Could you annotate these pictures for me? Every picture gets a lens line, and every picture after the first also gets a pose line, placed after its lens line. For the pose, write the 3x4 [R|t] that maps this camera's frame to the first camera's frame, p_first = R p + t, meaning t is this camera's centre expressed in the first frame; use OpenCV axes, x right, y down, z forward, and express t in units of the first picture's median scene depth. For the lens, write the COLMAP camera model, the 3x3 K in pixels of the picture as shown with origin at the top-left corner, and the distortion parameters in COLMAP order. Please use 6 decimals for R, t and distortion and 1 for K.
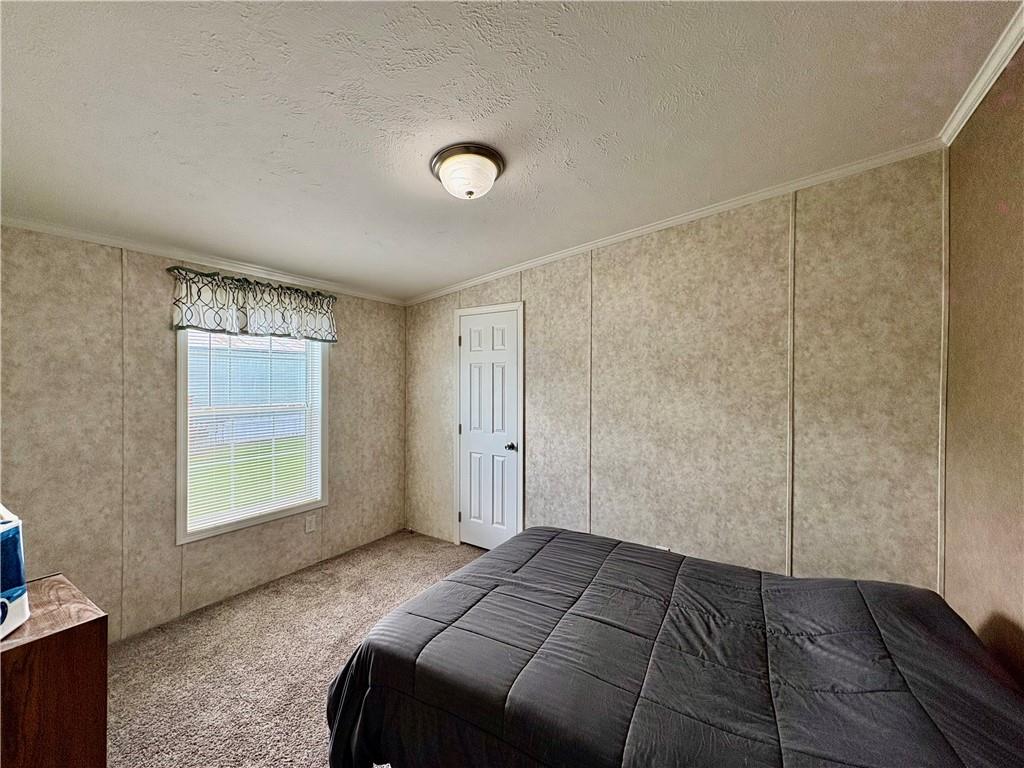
lens RADIAL K [[408.5, 0, 512.0], [0, 408.5, 384.0], [0, 0, 1]] dist [0.002970, 0.000076]
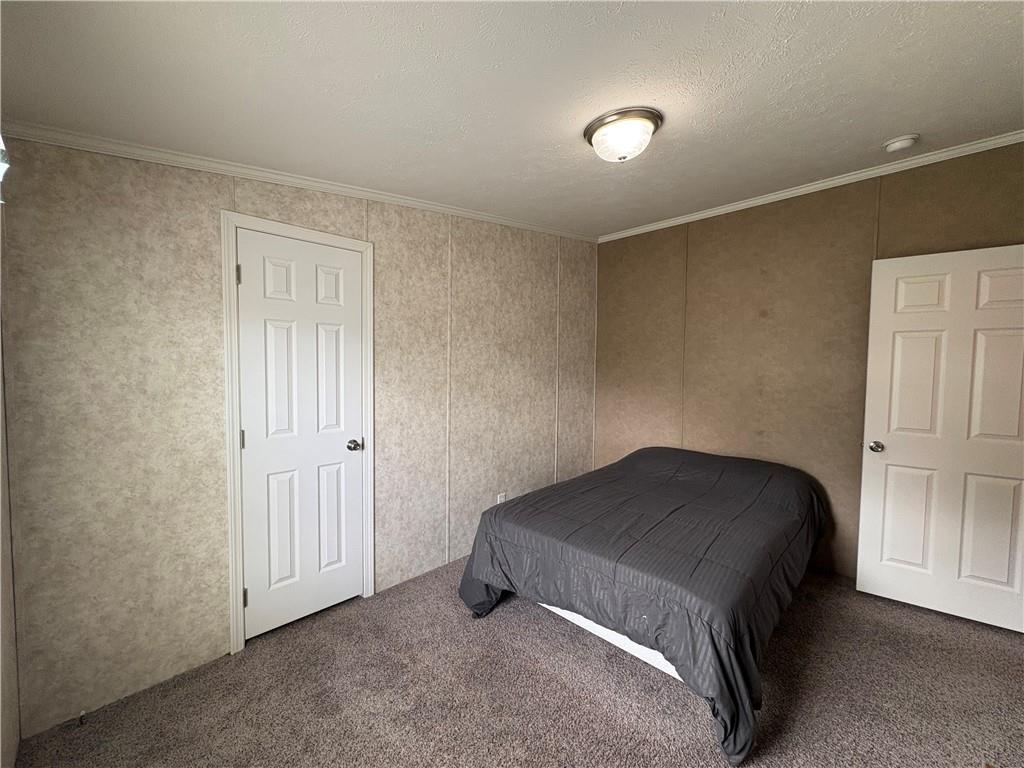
lens RADIAL K [[408.5, 0, 512.0], [0, 408.5, 384.0], [0, 0, 1]] dist [0.002970, 0.000076]
pose [[0.202830, -0.054440, 0.977699, -0.637533], [-0.000067, 0.998453, 0.055610, 0.007696], [-0.979214, -0.011345, 0.202512, 0.594737]]
